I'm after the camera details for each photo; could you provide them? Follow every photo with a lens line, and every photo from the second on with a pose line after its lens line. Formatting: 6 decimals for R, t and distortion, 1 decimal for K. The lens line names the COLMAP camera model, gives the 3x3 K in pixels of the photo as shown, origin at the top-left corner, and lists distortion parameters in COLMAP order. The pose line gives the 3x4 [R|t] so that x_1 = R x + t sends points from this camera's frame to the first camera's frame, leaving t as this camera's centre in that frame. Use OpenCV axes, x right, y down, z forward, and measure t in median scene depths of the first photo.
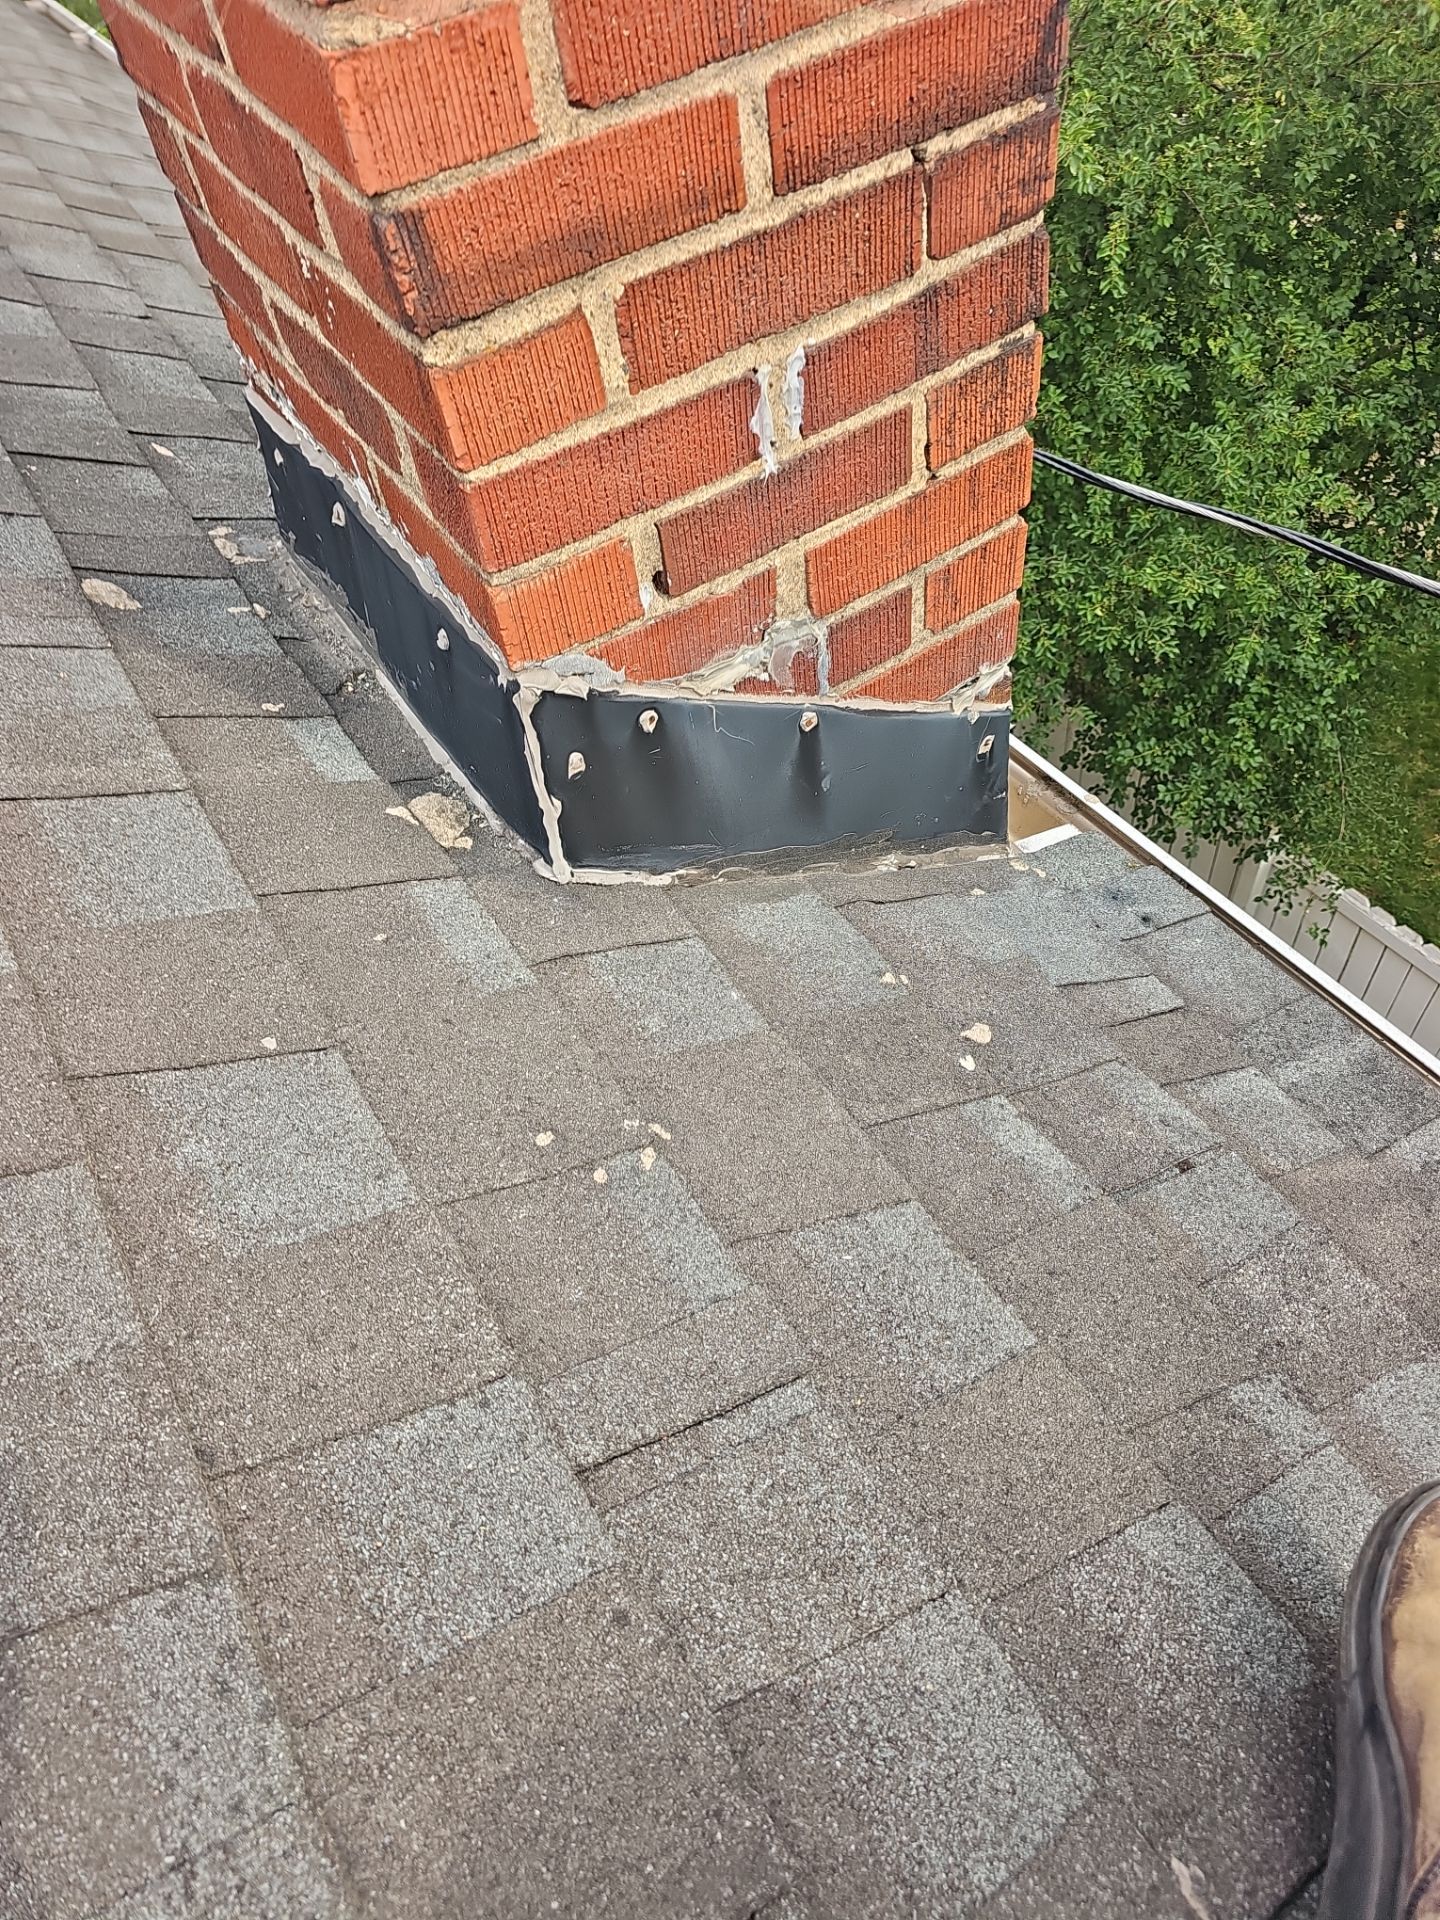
lens RADIAL K [[1156.6, 0, 720.0], [0, 1156.6, 960.0], [0, 0, 1]] dist [0.001603, 0.000178]
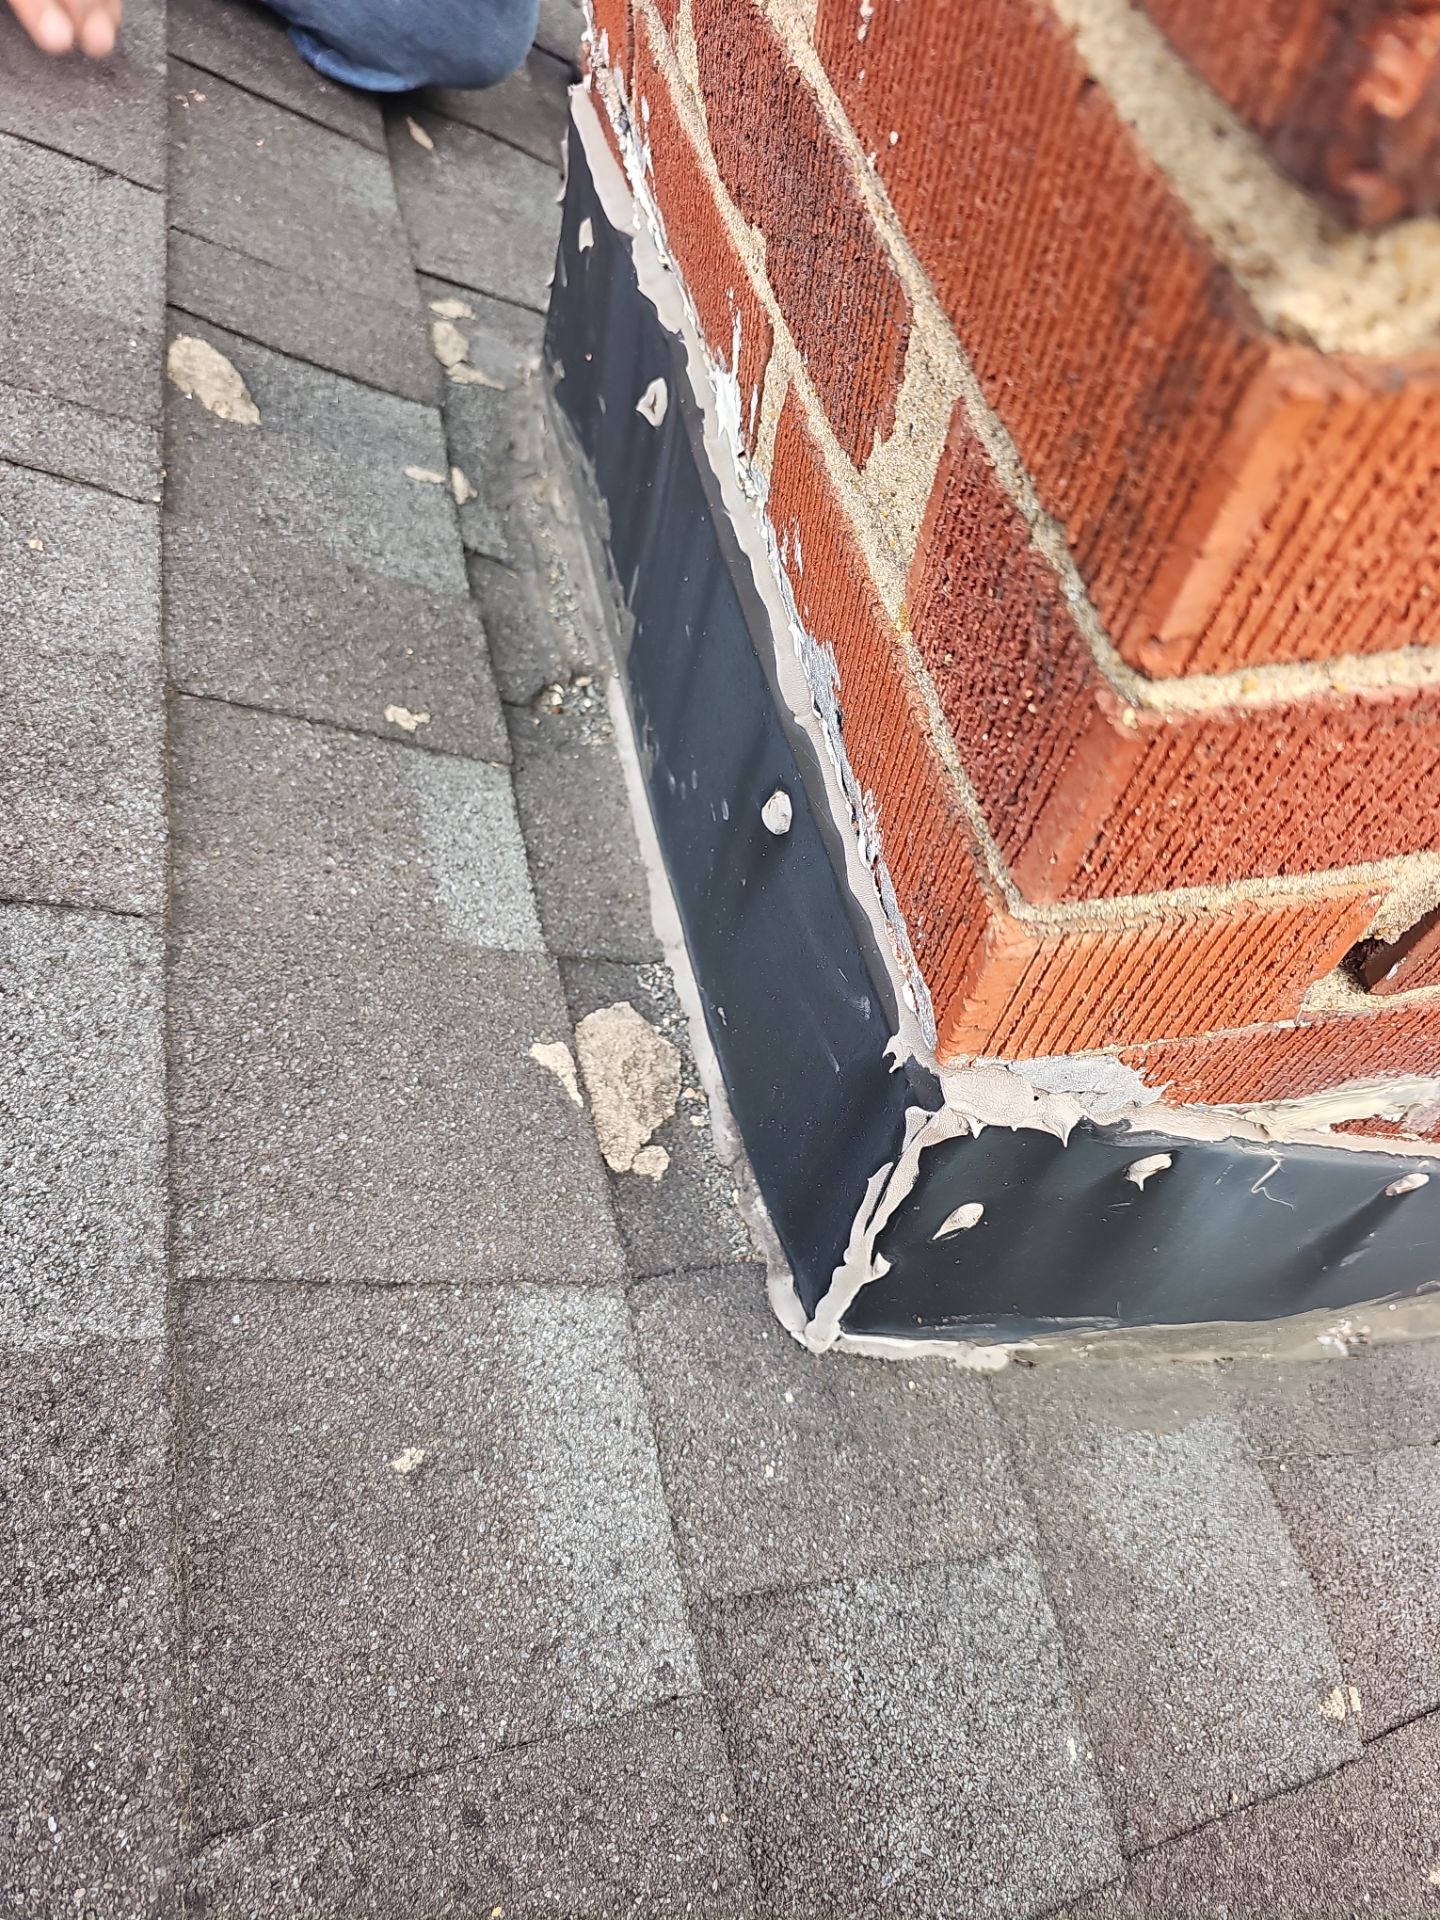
lens RADIAL K [[1262.4, 0, 720.0], [0, 1262.4, 960.0], [0, 0, 1]] dist [0.025282, -0.028911]
pose [[0.925095, 0.375628, -0.055704, -0.191317], [-0.368886, 0.923757, 0.102938, -0.240514], [0.090123, -0.074679, 0.993127, 0.458014]]
